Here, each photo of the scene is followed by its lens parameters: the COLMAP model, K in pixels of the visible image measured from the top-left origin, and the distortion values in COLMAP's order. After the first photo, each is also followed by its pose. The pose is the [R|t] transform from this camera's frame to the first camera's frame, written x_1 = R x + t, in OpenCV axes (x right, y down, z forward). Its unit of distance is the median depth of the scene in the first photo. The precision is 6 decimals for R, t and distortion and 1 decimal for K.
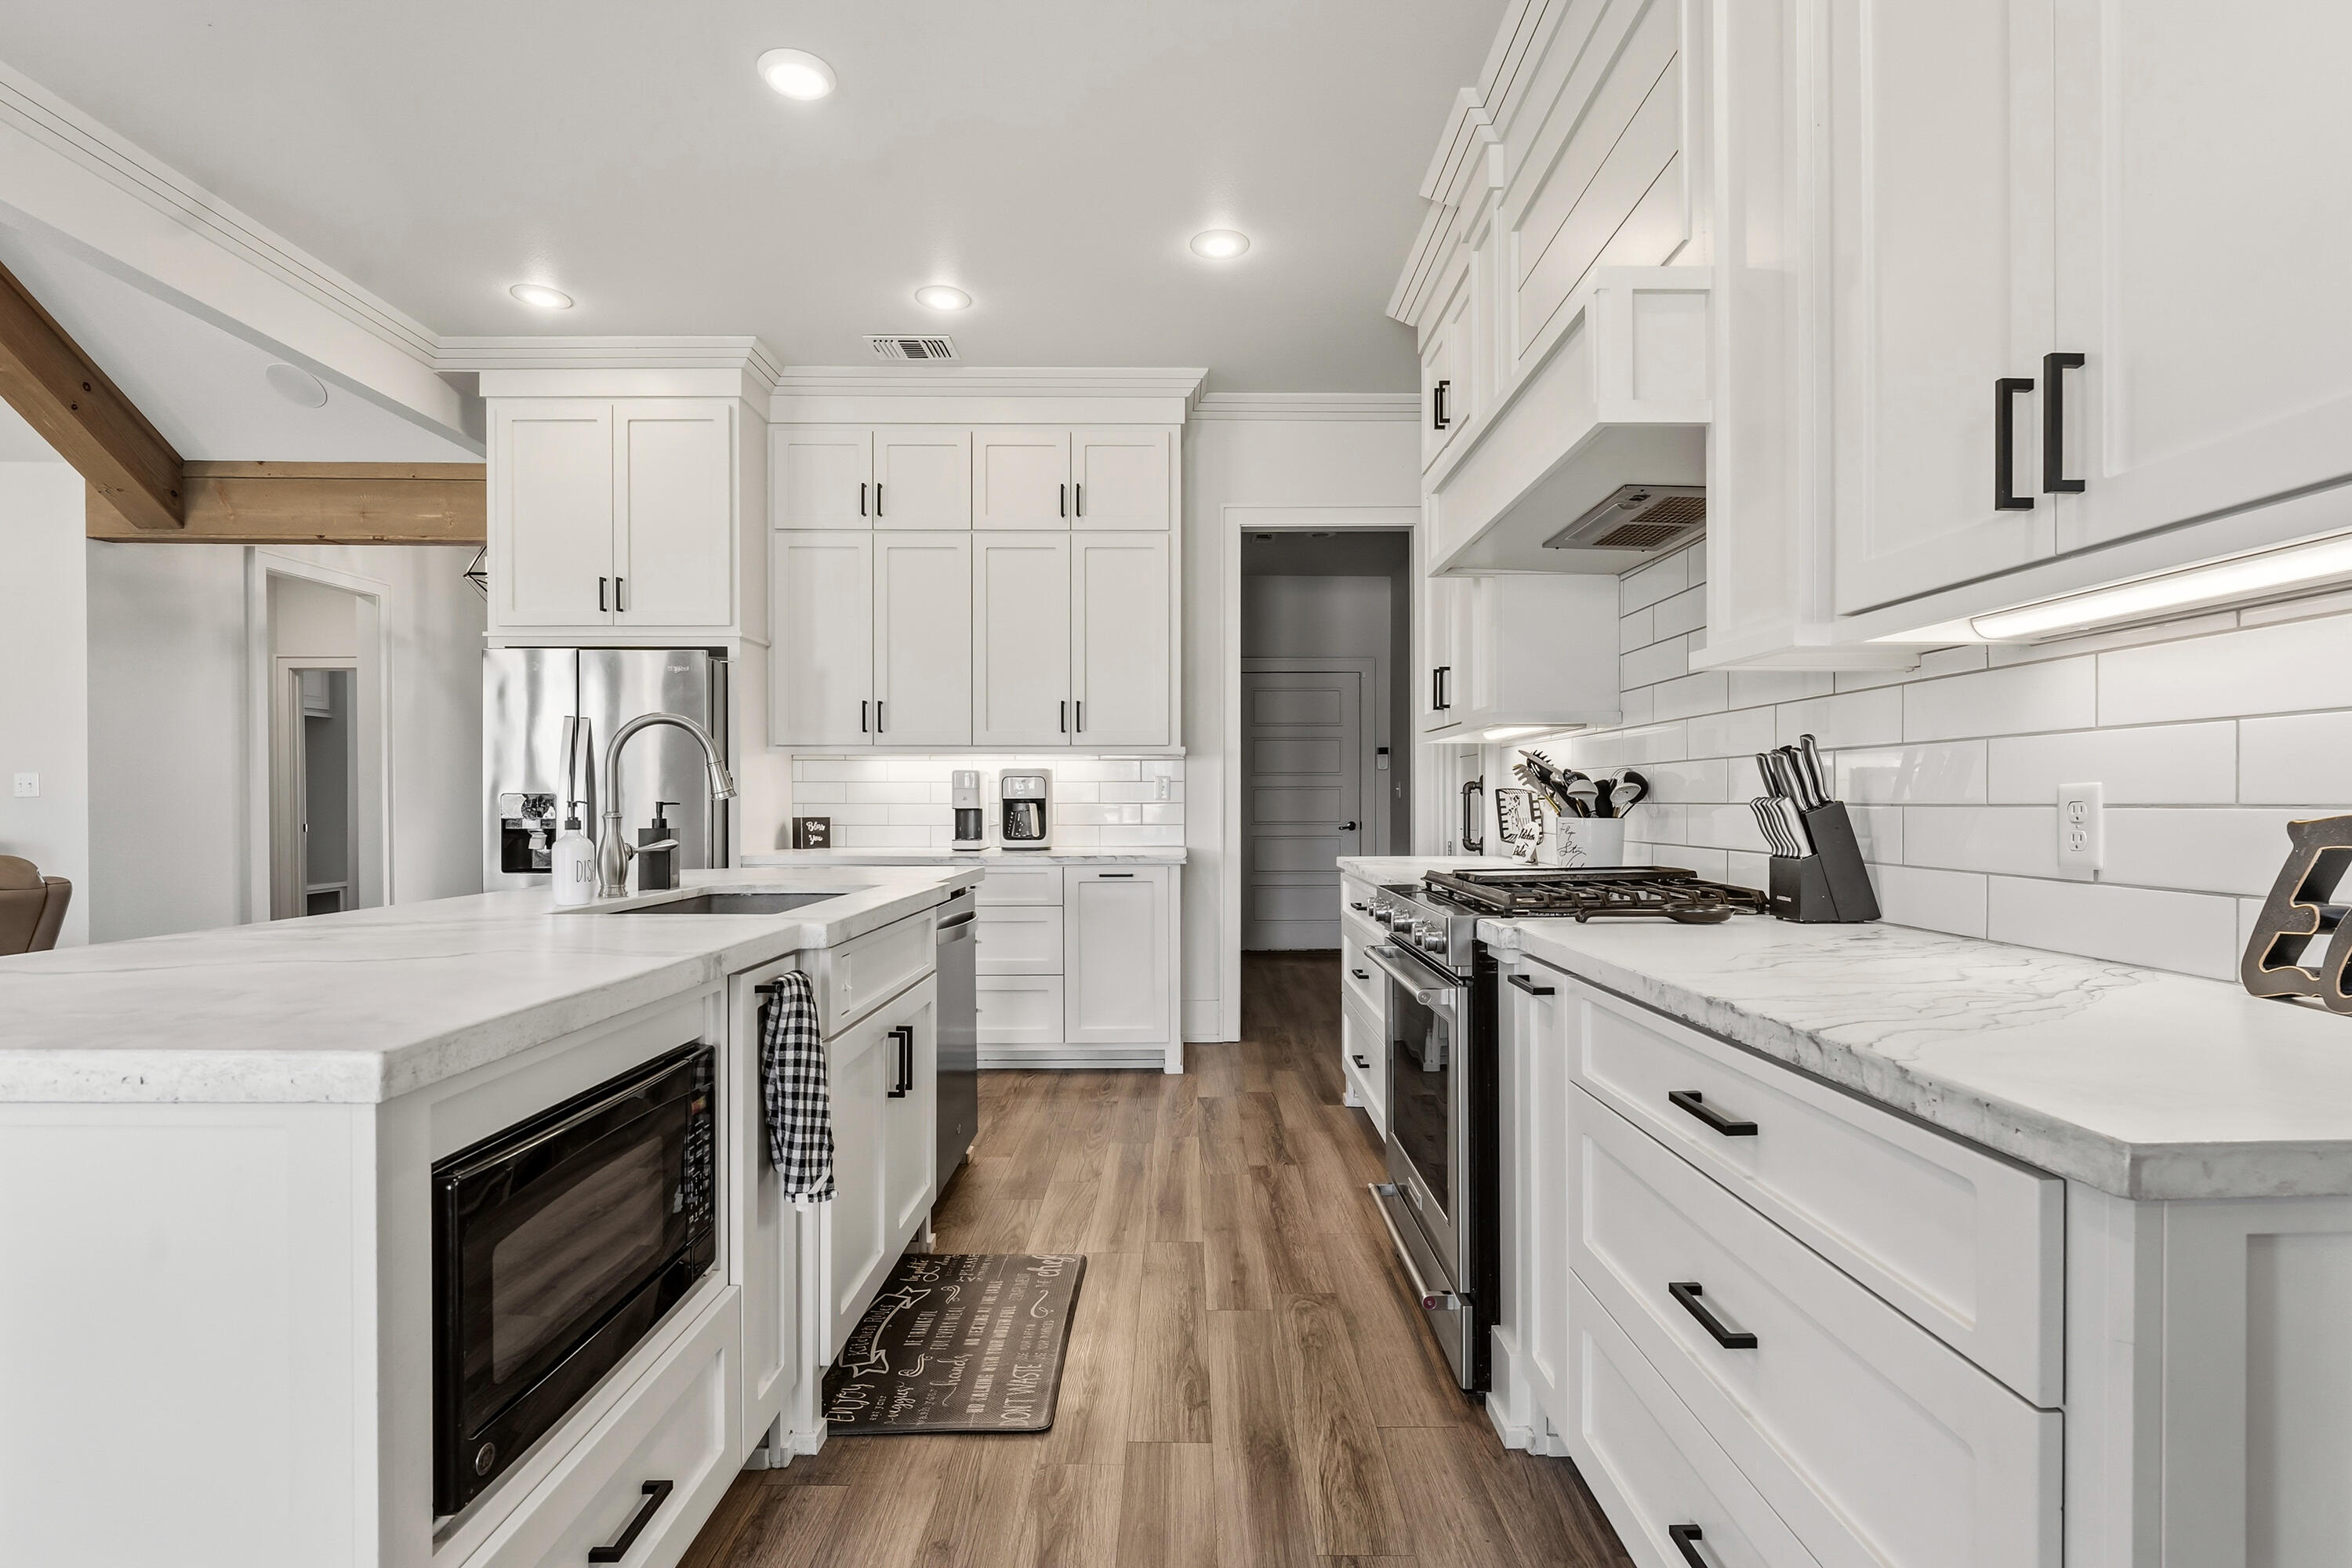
lens RADIAL K [[1110.1, 0, 1179.9], [0, 1110.1, 798.4], [0, 0, 1]] dist [-0.004119, 0.000471]
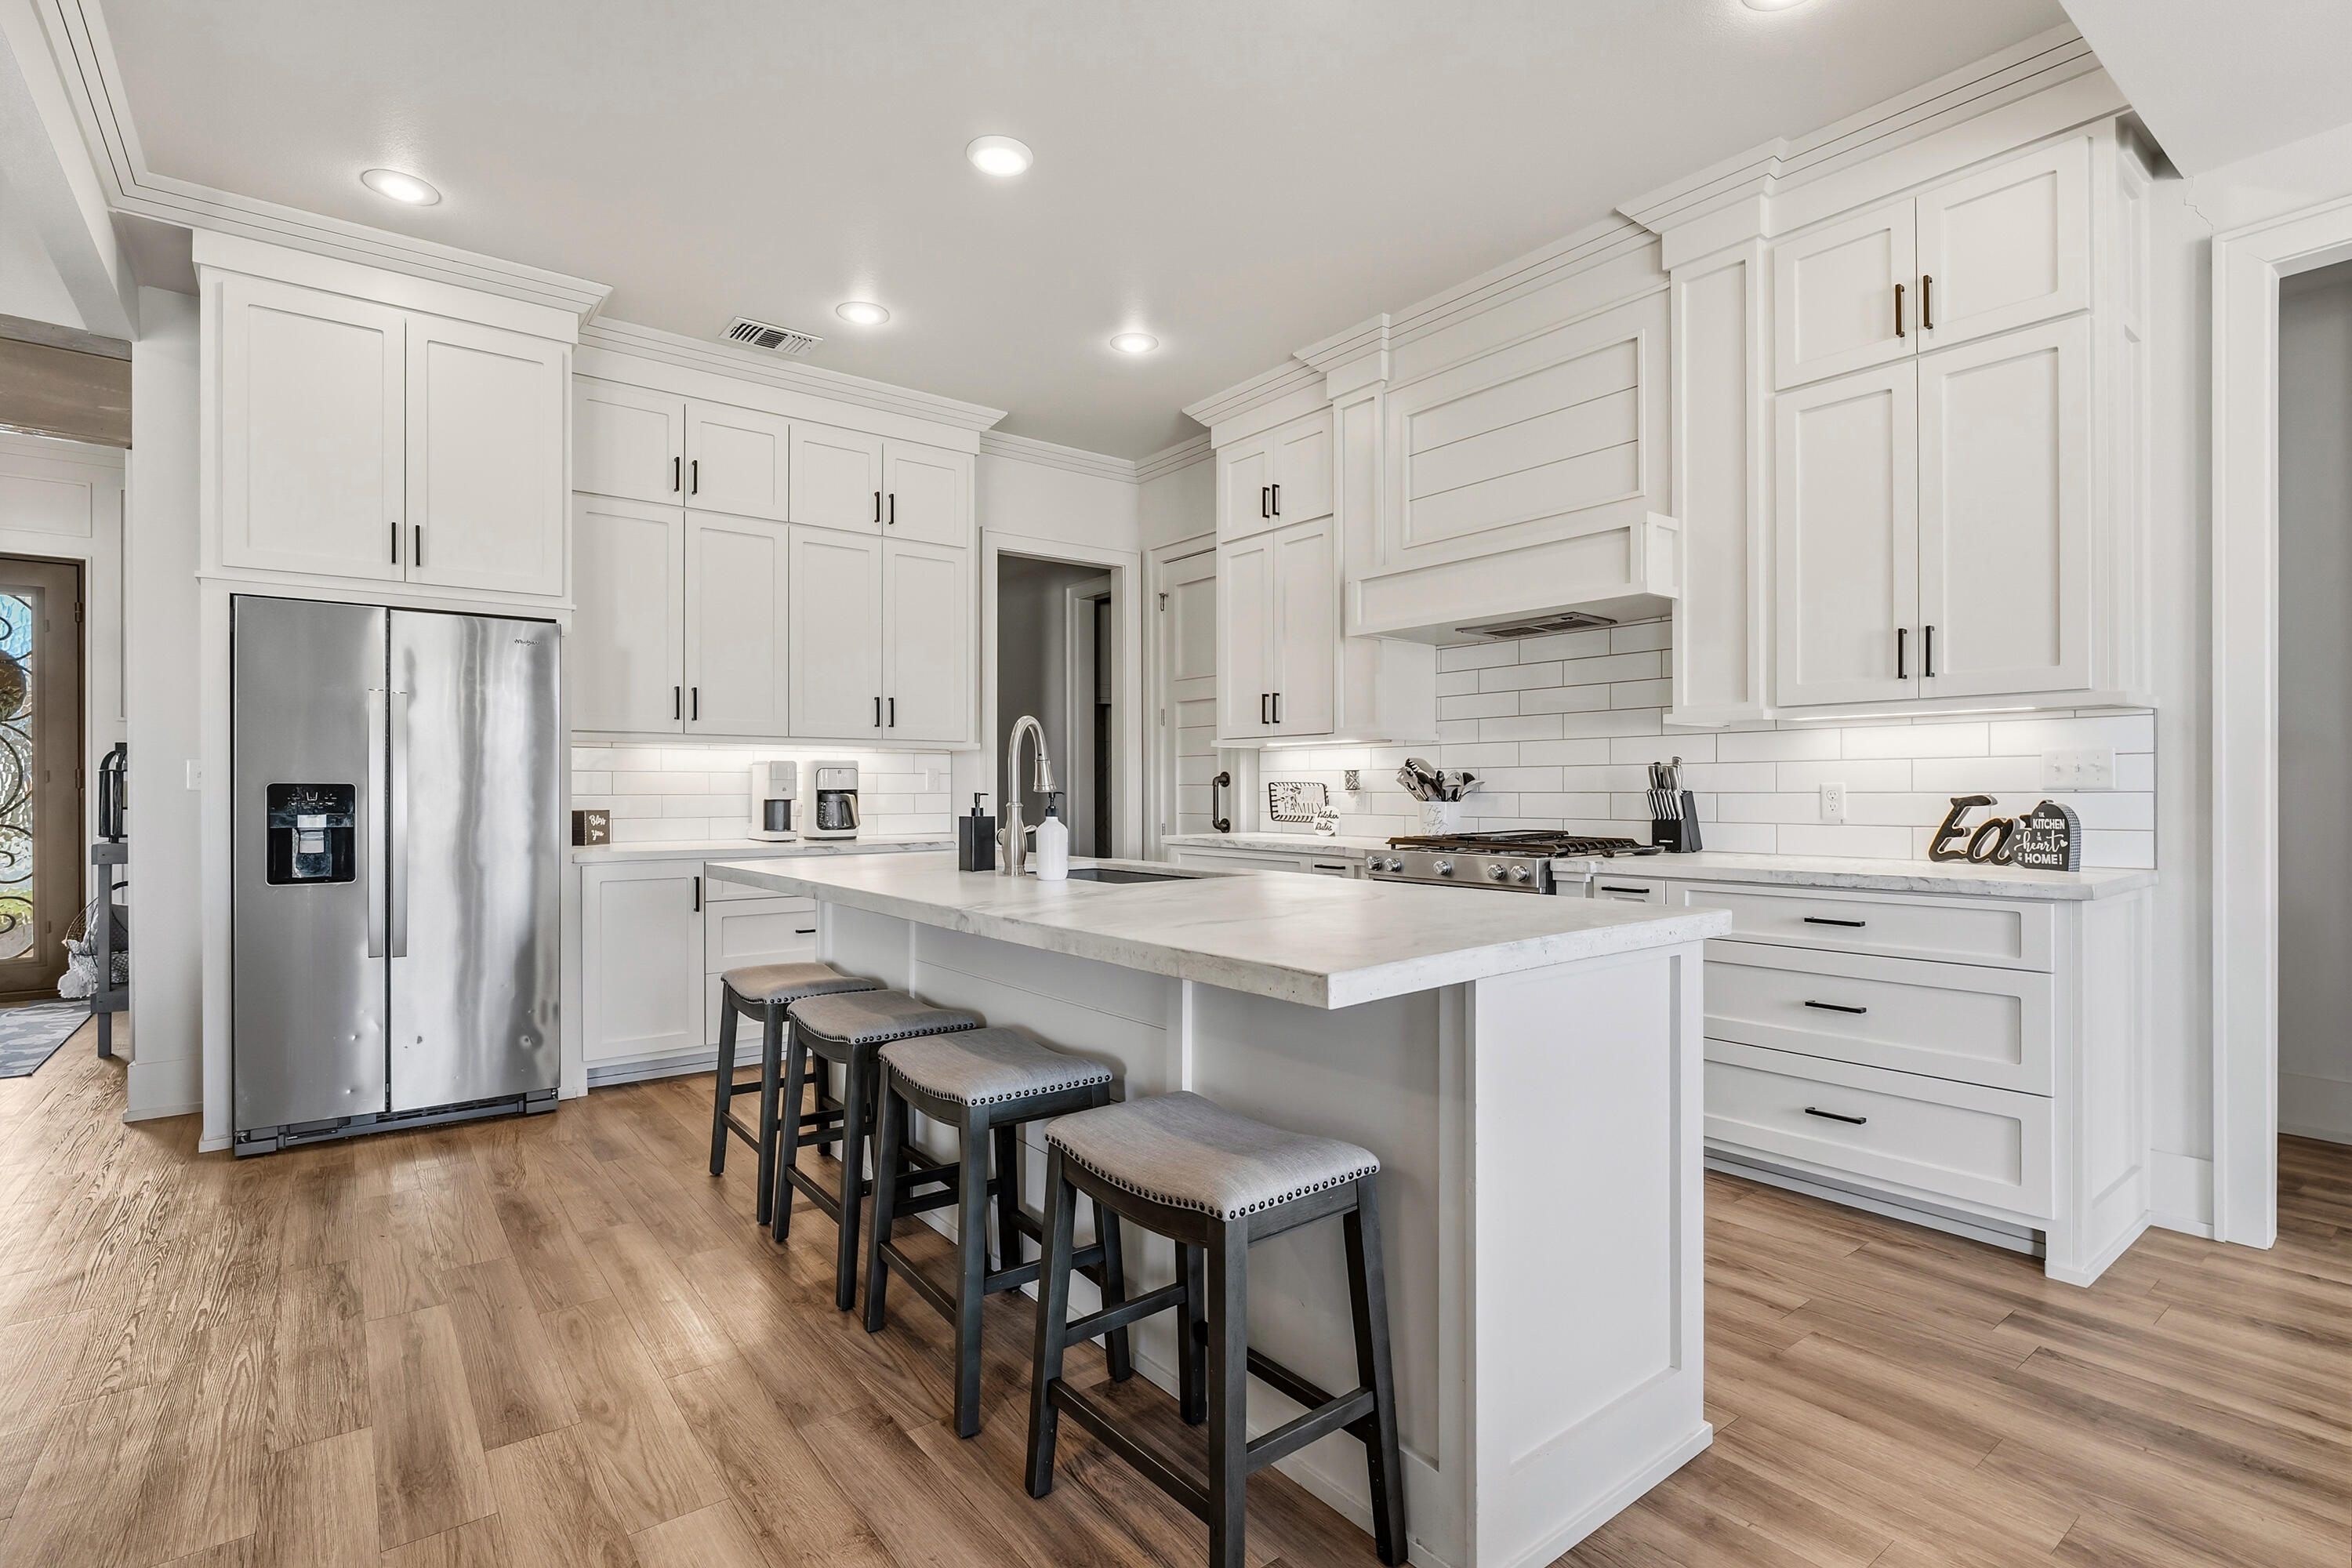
lens RADIAL K [[1110.1, 0, 1174.6], [0, 1110.1, 776.2], [0, 0, 1]] dist [-0.004119, 0.000471]
pose [[0.799108, 0.007482, 0.601141, -0.509650], [-0.000166, 0.999925, -0.012226, 0.000271], [-0.601187, 0.009670, 0.799050, -0.010107]]
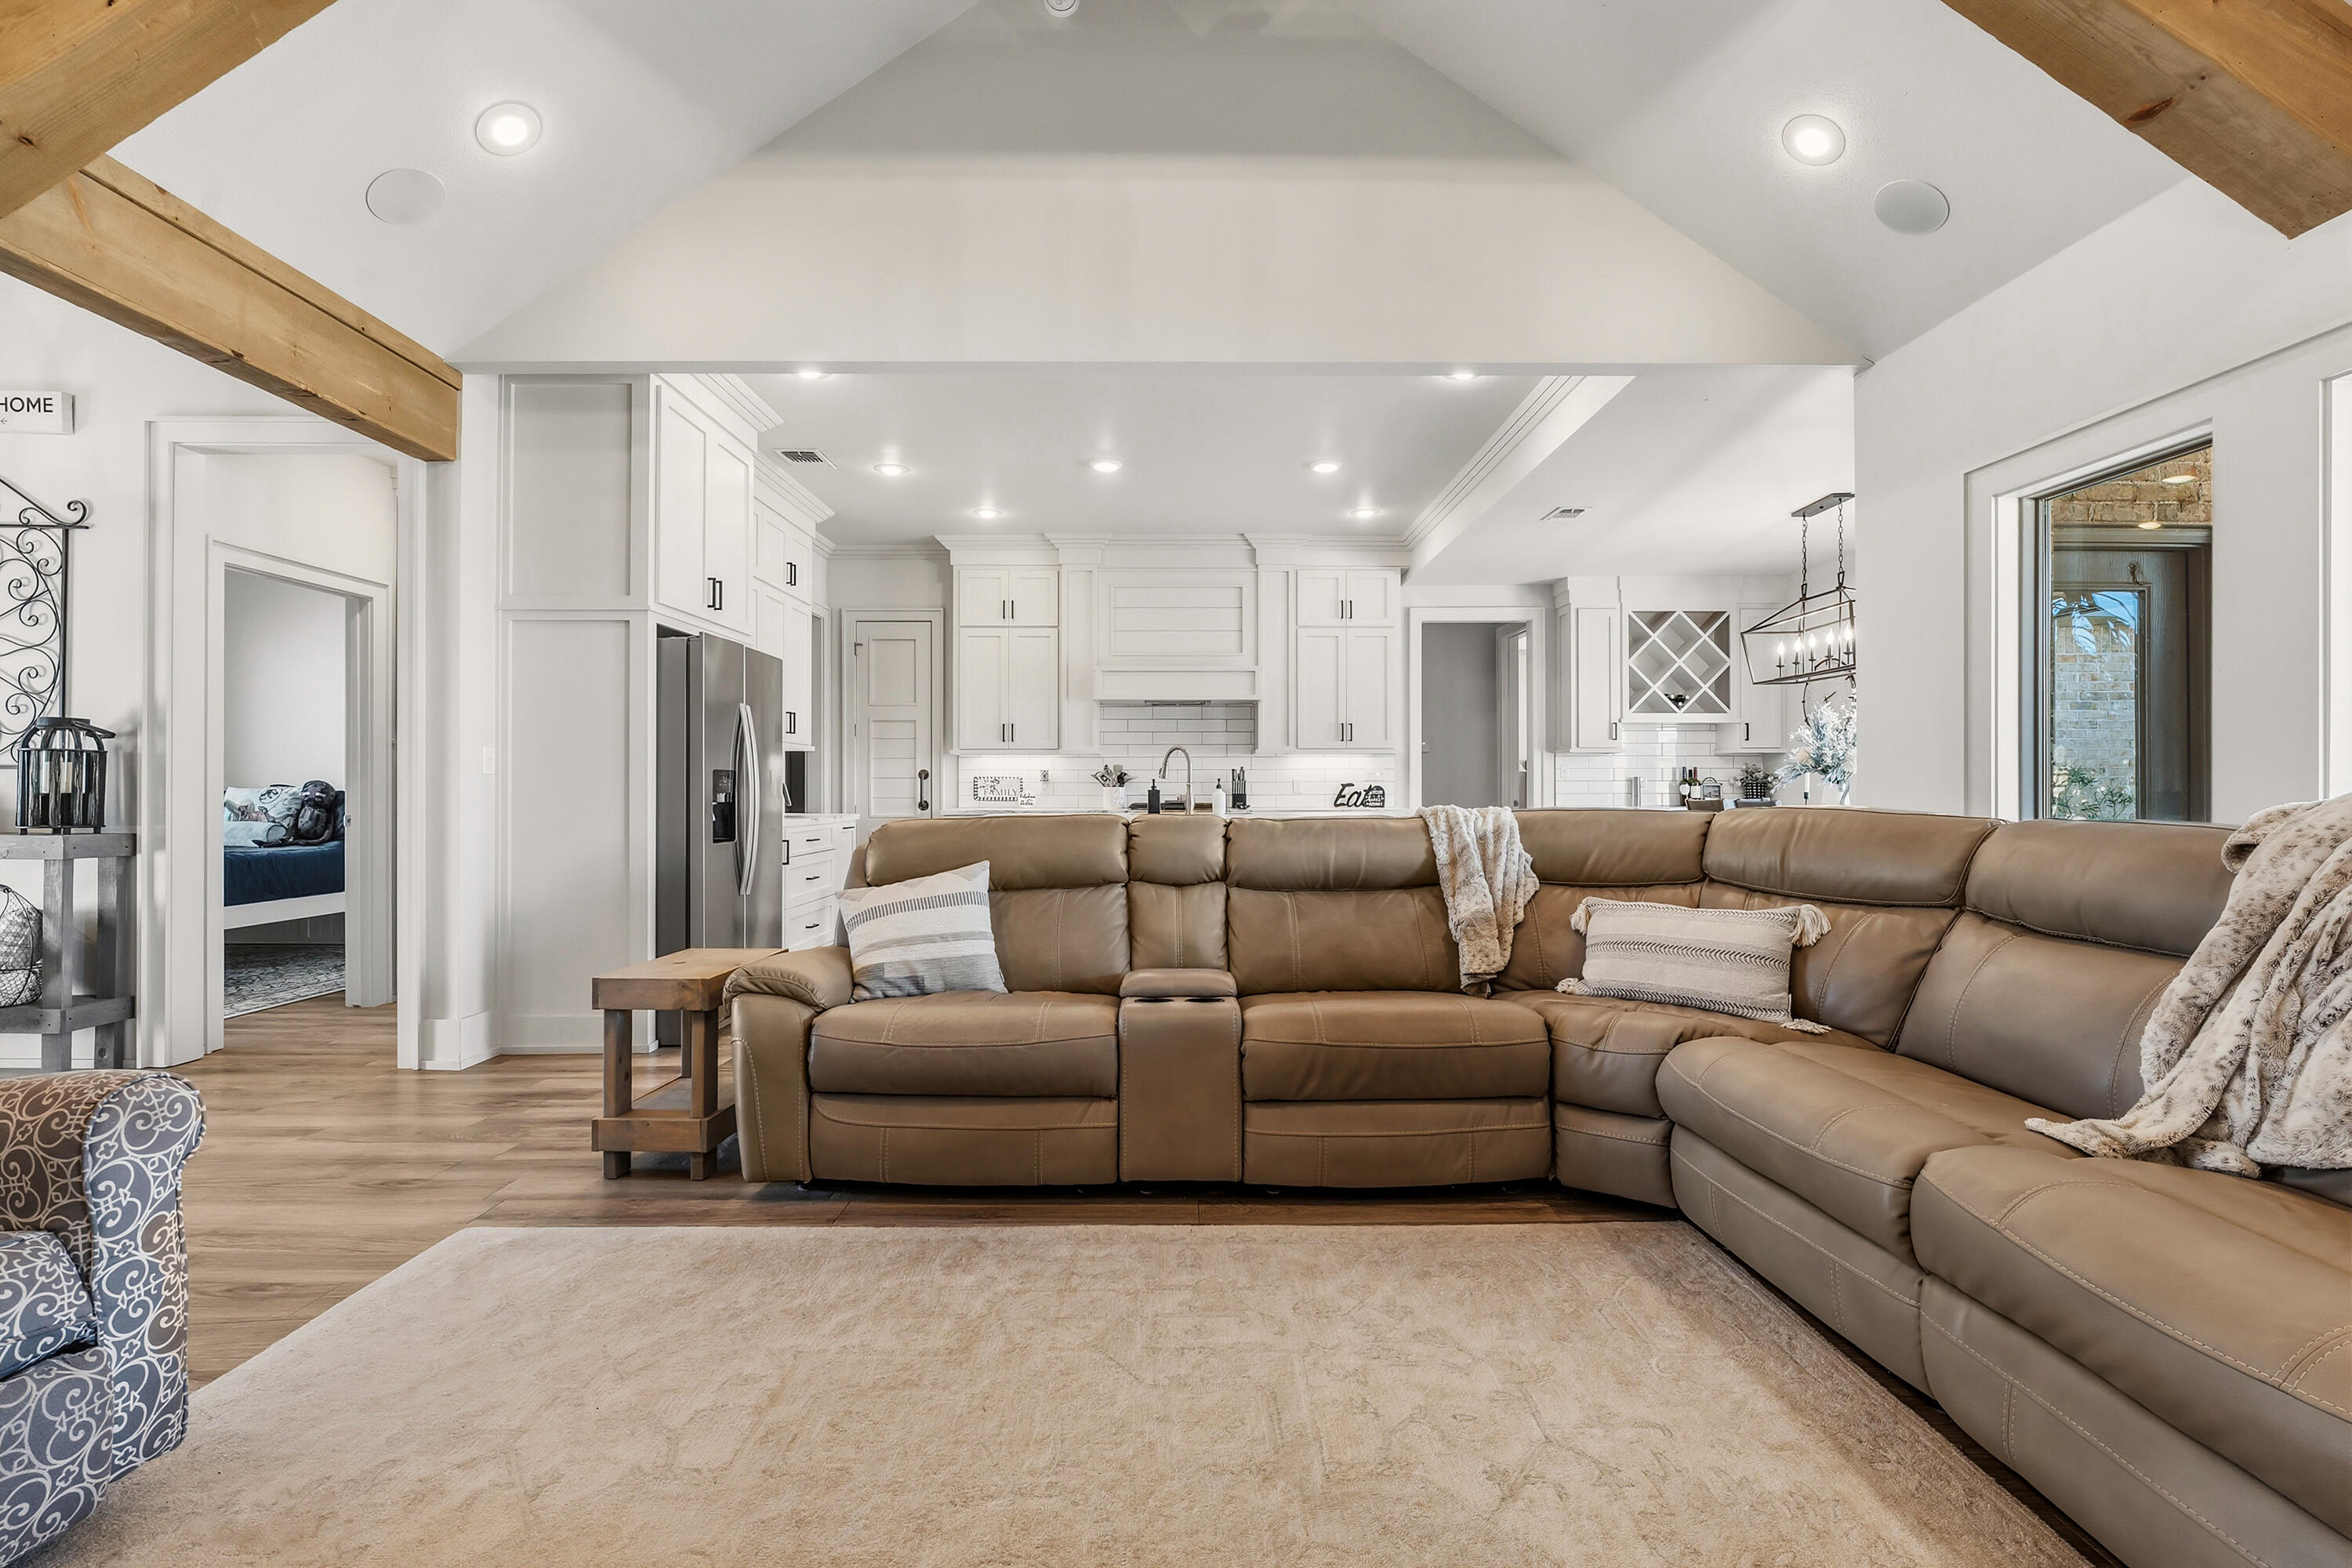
lens RADIAL K [[1044.1, 0, 1185.7], [0, 1044.1, 779.9], [0, 0, 1]] dist [-0.012008, 0.003096]
pose [[0.001309, 0.009182, 0.999957, -1.451161], [0.001898, 0.999956, -0.009184, 0.013564], [-0.999997, 0.001910, 0.001292, 0.484607]]
